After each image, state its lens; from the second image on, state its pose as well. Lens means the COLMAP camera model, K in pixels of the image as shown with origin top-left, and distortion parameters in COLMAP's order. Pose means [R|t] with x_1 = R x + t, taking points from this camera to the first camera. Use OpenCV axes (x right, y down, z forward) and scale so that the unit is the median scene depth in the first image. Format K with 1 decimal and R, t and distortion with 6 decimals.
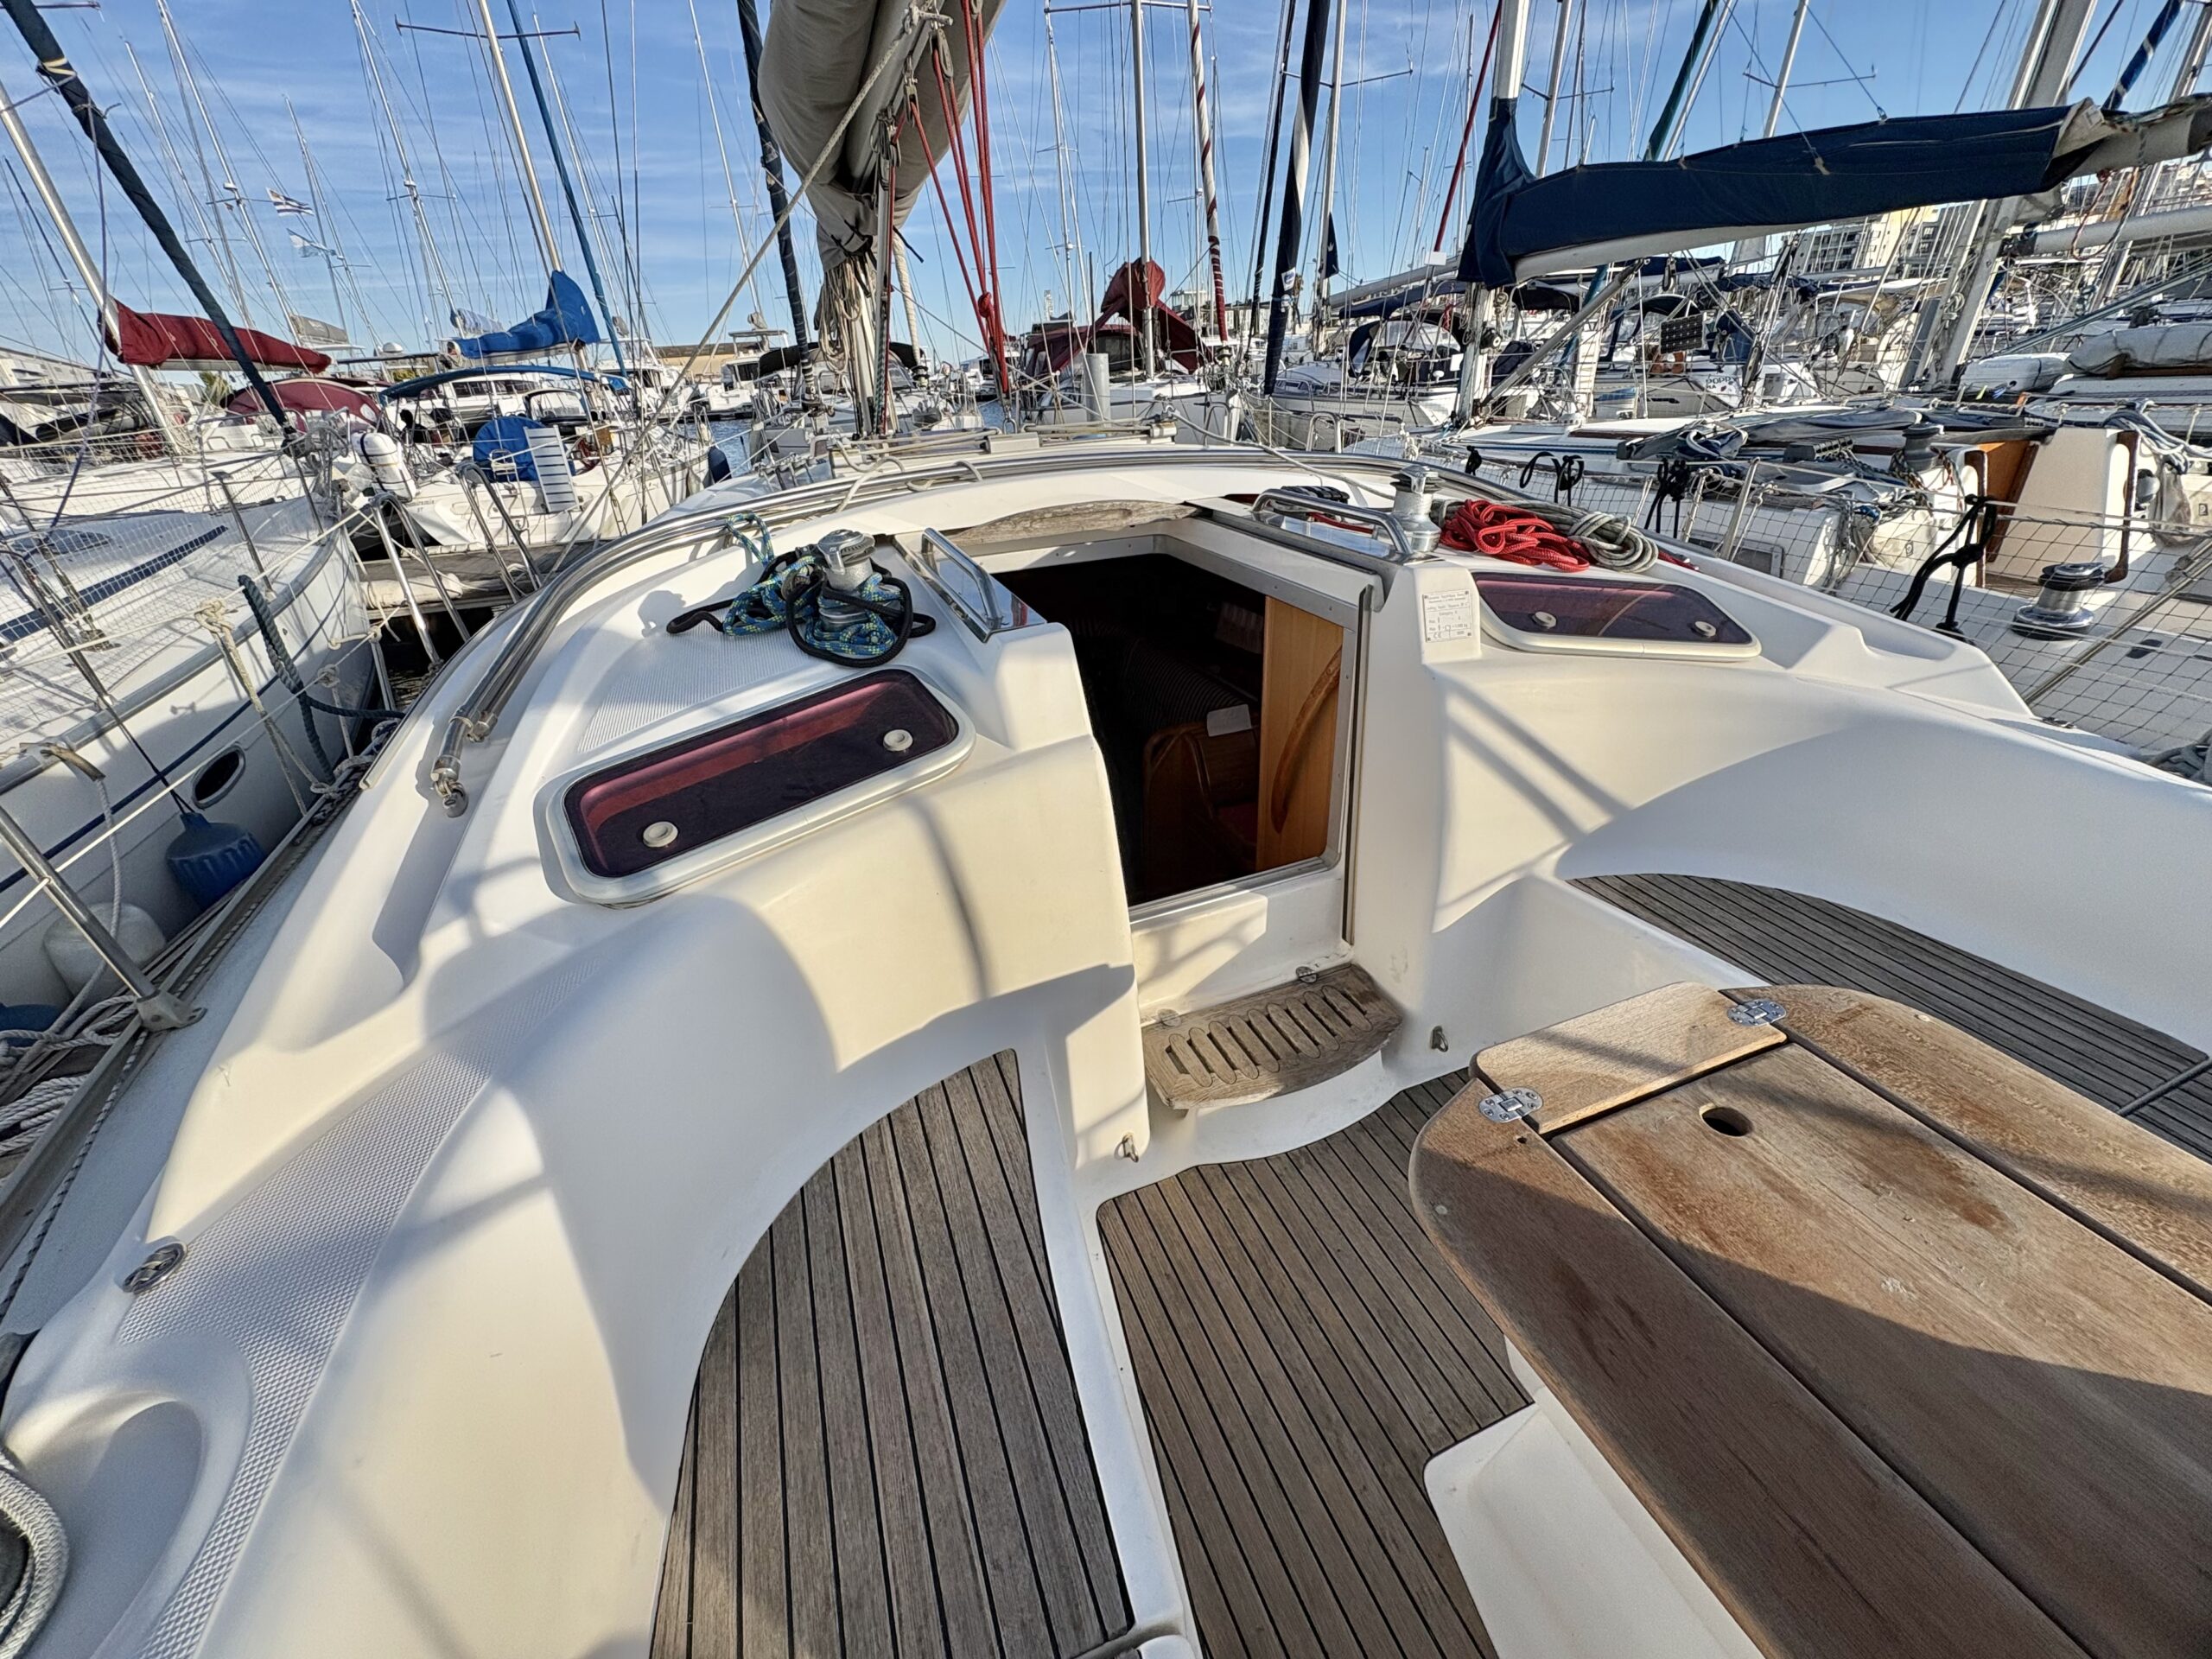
lens RADIAL K [[883.1, 0, 1100.4], [0, 883.1, 829.4], [0, 0, 1]] dist [0.001296, 0.000285]
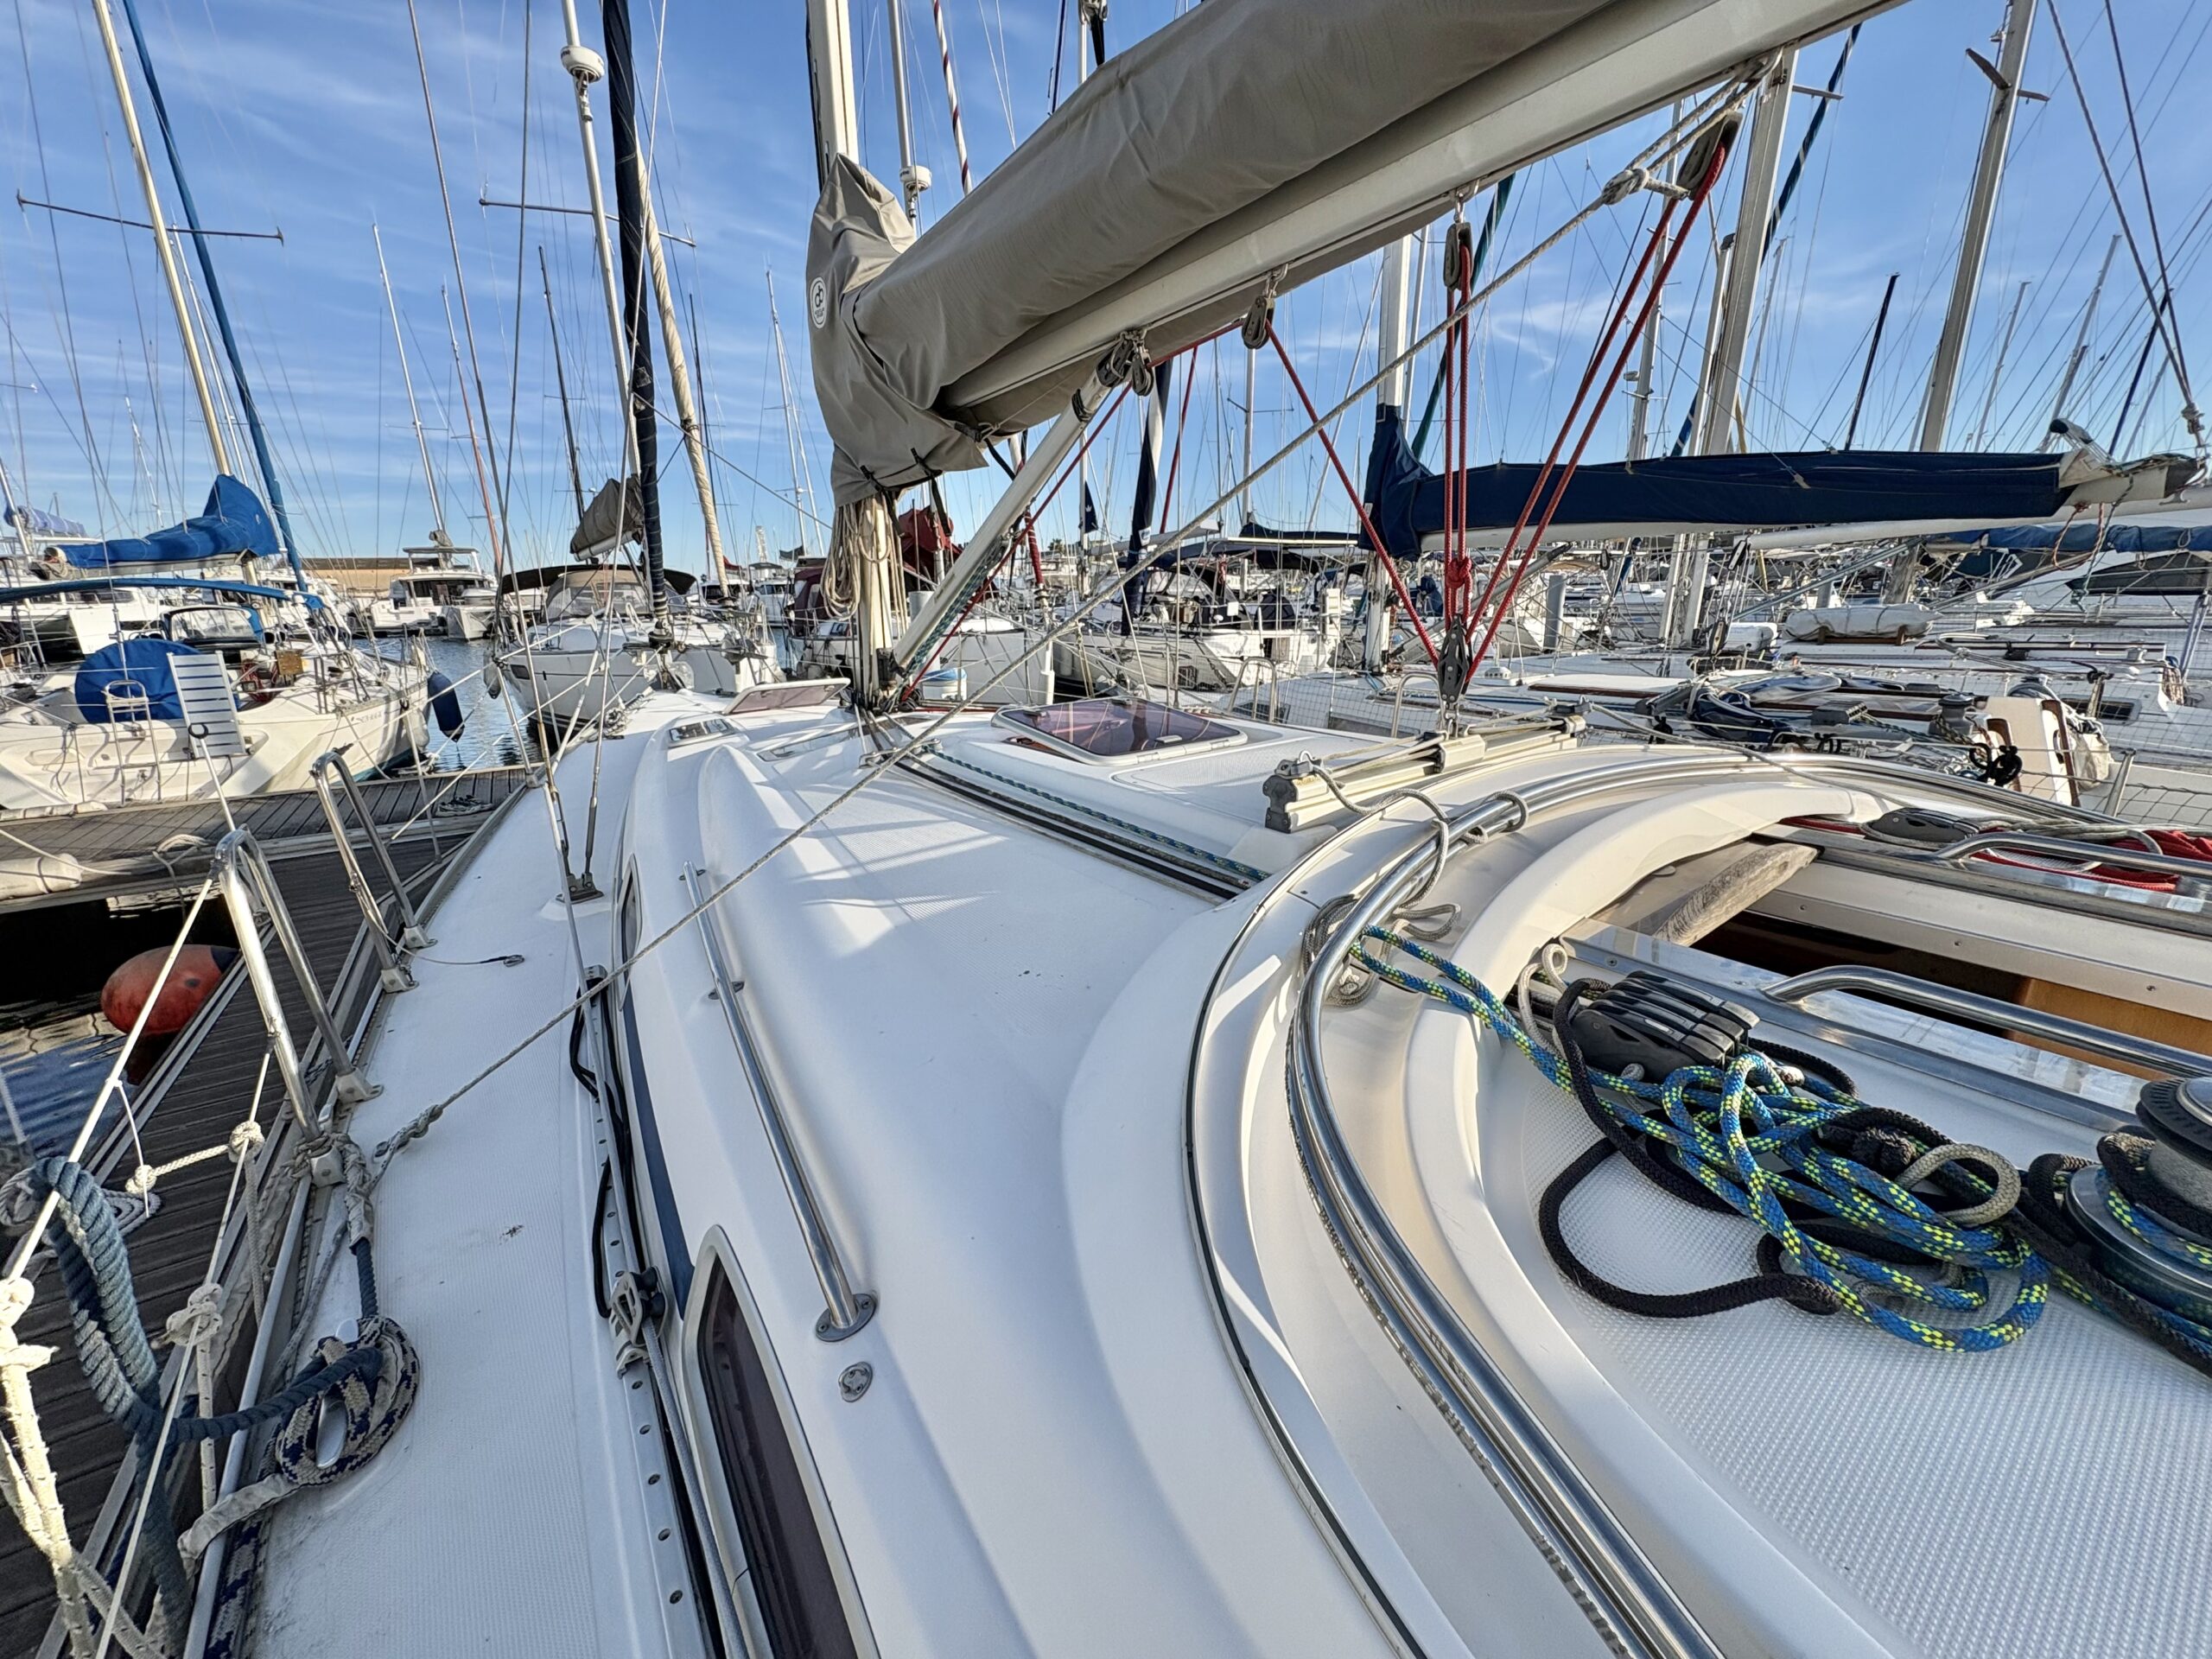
lens RADIAL K [[898.8, 0, 1103.9], [0, 898.8, 798.4], [0, 0, 1]] dist [0.001704, 0.000328]
pose [[0.952662, -0.034086, 0.302115, -0.112627], [0.111941, 0.963215, -0.244307, -0.050142], [-0.282674, 0.266561, 0.921434, 0.084564]]
